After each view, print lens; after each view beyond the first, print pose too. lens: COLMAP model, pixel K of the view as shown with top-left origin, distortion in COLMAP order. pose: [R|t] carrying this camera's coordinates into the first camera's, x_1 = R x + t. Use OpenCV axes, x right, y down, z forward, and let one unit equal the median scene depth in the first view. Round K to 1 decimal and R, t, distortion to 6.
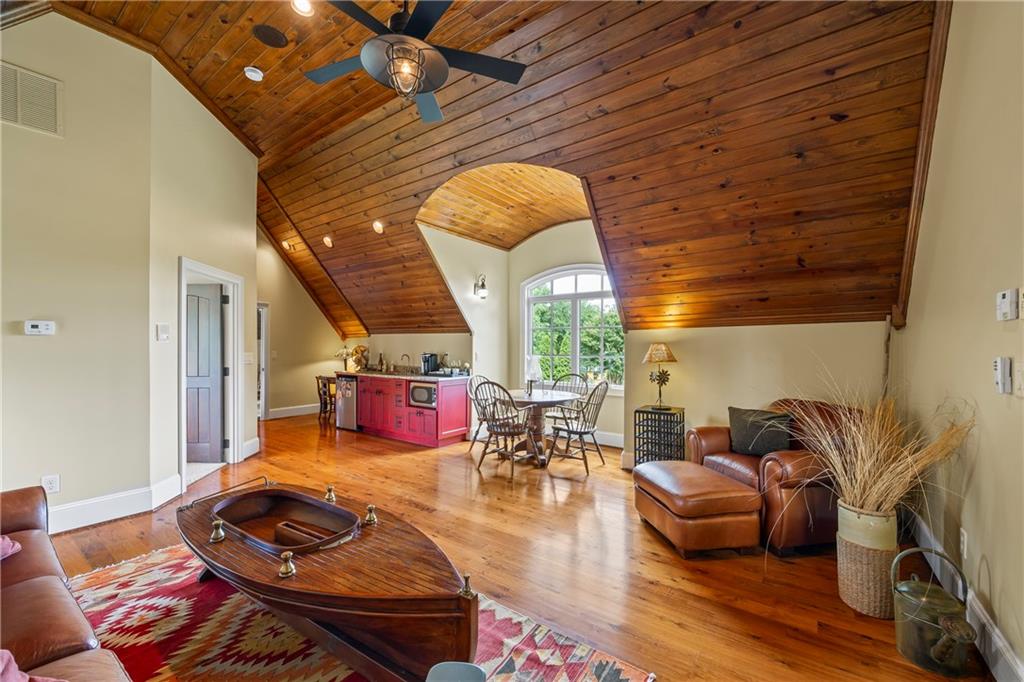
lens RADIAL K [[408.7, 0, 513.9], [0, 408.7, 342.8], [0, 0, 1]] dist [0.002983, 0.000247]
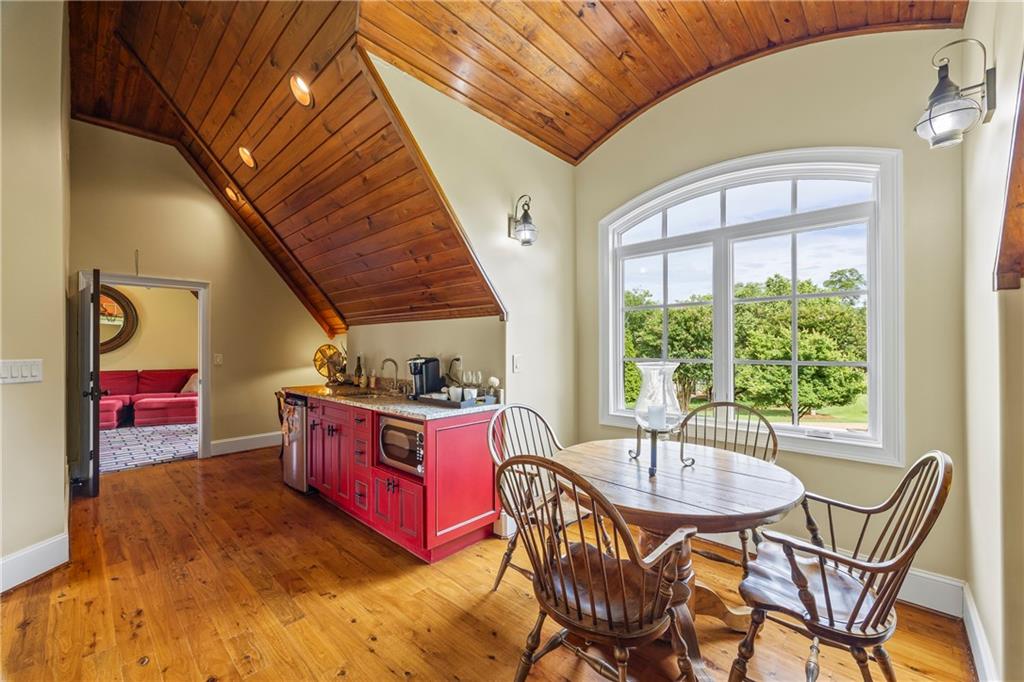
lens RADIAL K [[408.7, 0, 508.3], [0, 408.7, 341.5], [0, 0, 1]] dist [0.002983, 0.000247]
pose [[0.989479, -0.009674, -0.144355, -0.027378], [0.009085, 0.999947, -0.004742, 0.009780], [0.144393, 0.003381, 0.989515, 0.517180]]
